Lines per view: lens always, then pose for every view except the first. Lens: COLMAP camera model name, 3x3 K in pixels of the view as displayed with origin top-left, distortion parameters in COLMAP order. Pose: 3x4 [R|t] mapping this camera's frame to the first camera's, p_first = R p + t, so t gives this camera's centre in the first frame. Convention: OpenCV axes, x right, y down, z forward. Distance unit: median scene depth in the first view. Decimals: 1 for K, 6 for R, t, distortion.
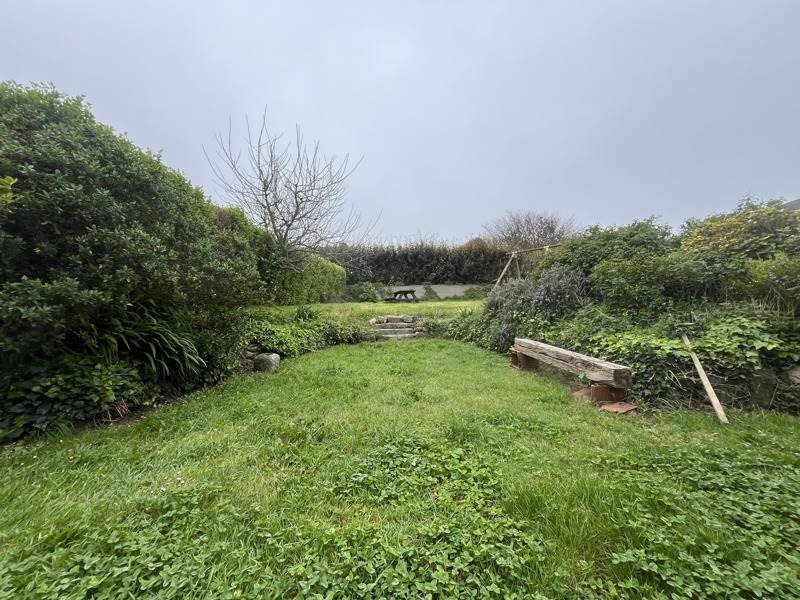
lens RADIAL K [[320.7, 0, 400.0], [0, 320.7, 300.0], [0, 0, 1]] dist [-0.001158, 0.000019]
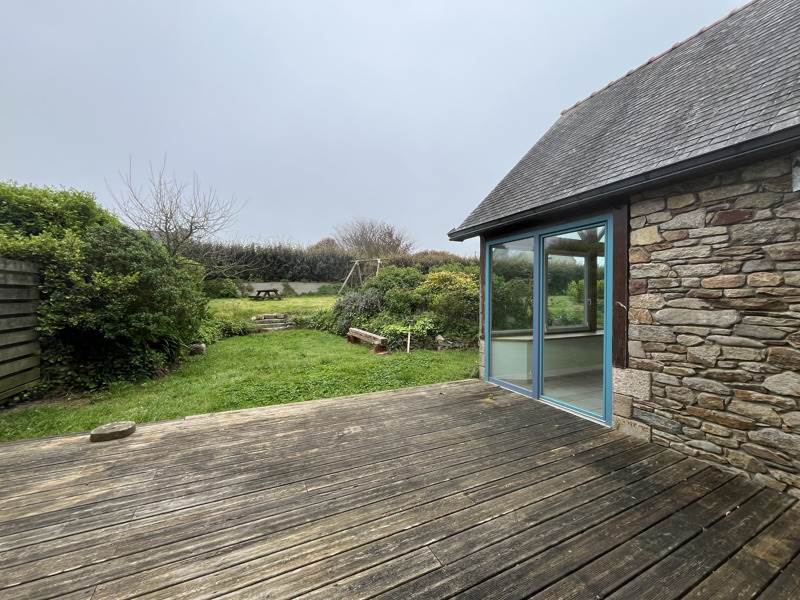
lens RADIAL K [[320.7, 0, 400.0], [0, 320.7, 300.0], [0, 0, 1]] dist [-0.001158, 0.000019]
pose [[0.896492, -0.001689, 0.443056, -0.138280], [-0.015709, 0.999243, 0.035595, -0.075796], [-0.442781, -0.038871, 0.895787, -0.530229]]
